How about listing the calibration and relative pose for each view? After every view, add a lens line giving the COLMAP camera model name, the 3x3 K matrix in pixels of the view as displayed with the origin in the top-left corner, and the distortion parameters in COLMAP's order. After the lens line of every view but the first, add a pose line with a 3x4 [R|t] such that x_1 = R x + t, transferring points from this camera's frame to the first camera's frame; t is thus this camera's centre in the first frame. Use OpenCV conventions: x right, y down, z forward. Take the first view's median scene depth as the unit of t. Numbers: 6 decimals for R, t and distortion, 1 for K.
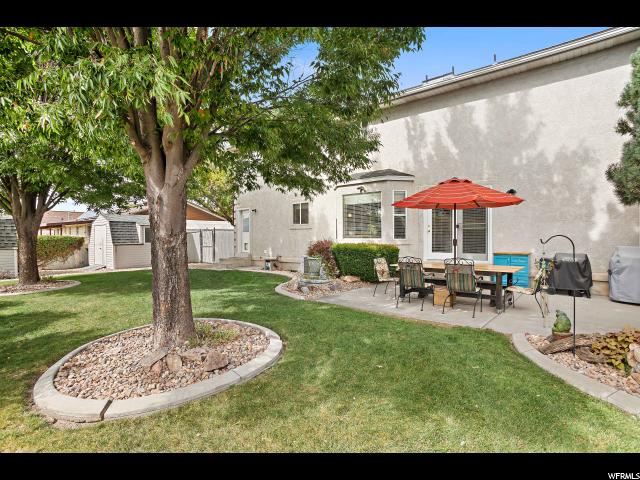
lens RADIAL K [[328.2, 0, 321.1], [0, 328.2, 240.1], [0, 0, 1]] dist [-0.007371, 0.000889]
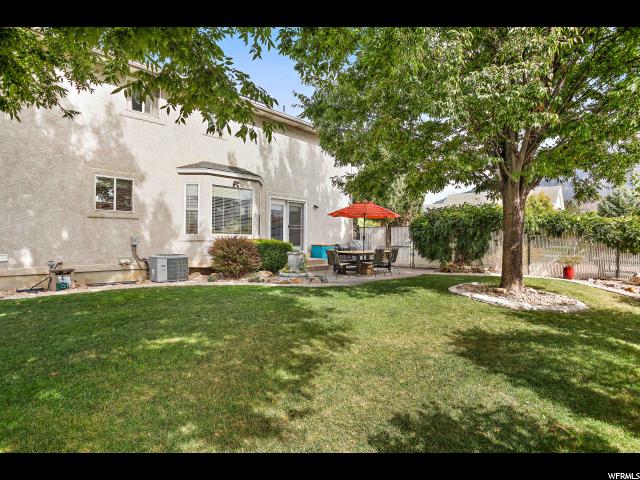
lens RADIAL K [[328.2, 0, 321.1], [0, 328.2, 239.3], [0, 0, 1]] dist [-0.007371, 0.000889]
pose [[0.098099, -0.007734, 0.995147, -0.819652], [-0.007142, 0.999939, 0.008475, 0.000186], [-0.995151, -0.007939, 0.098038, 0.648266]]
